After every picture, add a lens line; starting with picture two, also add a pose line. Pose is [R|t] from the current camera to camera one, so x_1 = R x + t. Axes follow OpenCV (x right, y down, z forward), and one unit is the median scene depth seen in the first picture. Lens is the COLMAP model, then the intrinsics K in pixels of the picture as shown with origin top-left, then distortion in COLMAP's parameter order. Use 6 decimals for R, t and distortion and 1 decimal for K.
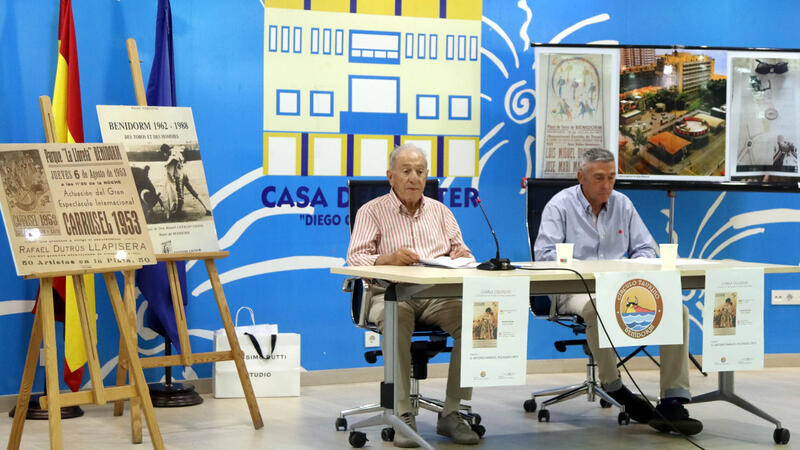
lens RADIAL K [[1763.0, 0, 403.3], [0, 1763.0, 232.6], [0, 0, 1]] dist [0.135438, 0.000000]
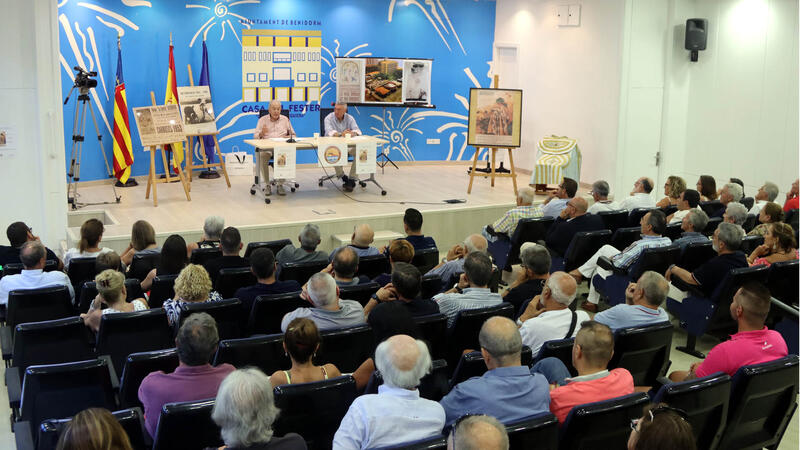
lens RADIAL K [[838.5, 0, 396.6], [0, 838.5, 221.6], [0, 0, 1]] dist [-0.111018, 0.000000]
pose [[0.999100, 0.020274, -0.037254, 0.237778], [-0.013397, 0.984234, 0.176361, -0.085014], [0.040242, -0.175703, 0.983620, -0.422267]]
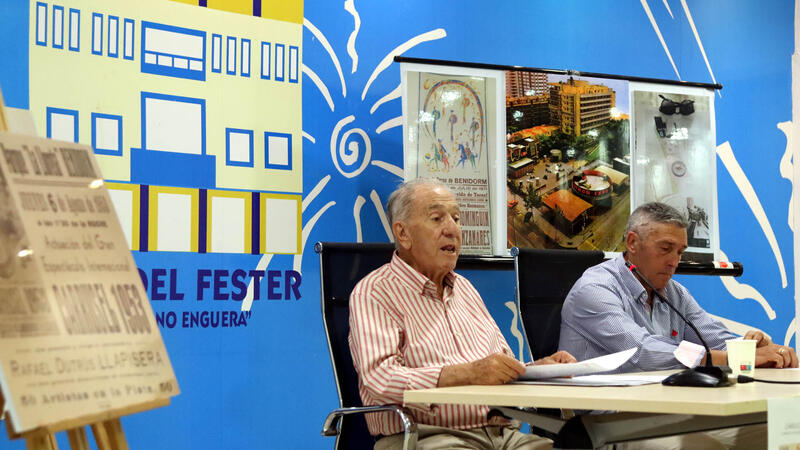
lens RADIAL K [[1763.0, 0, 402.1], [0, 1763.0, 220.4], [0, 0, 1]] dist [0.135438, 0.000000]
pose [[0.915330, 0.005490, 0.402666, -0.203231], [0.025458, 0.997118, -0.071464, 0.004685], [-0.401898, 0.075665, 0.912553, 0.390238]]
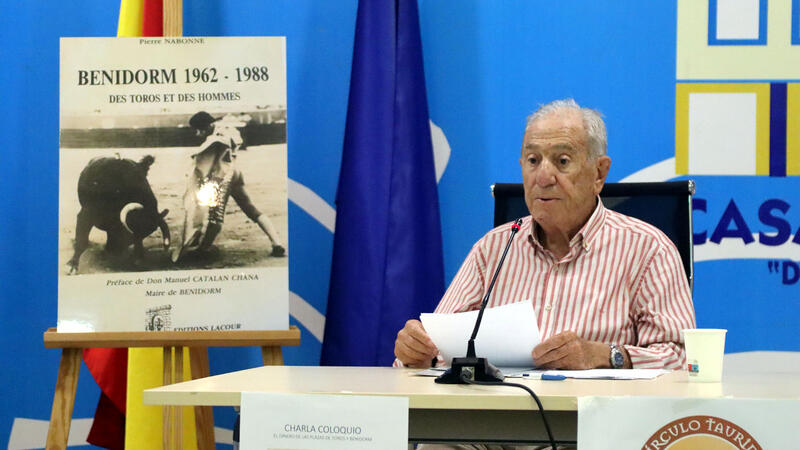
lens RADIAL K [[3423.7, 0, 400.3], [0, 3423.7, 225.2], [0, 0, 1]] dist [0.463808, 0.000000]
pose [[0.745937, 0.002533, -0.666011, 0.464895], [-0.018684, 0.999679, -0.017123, -0.002319], [0.665754, 0.025216, 0.745745, 0.269169]]
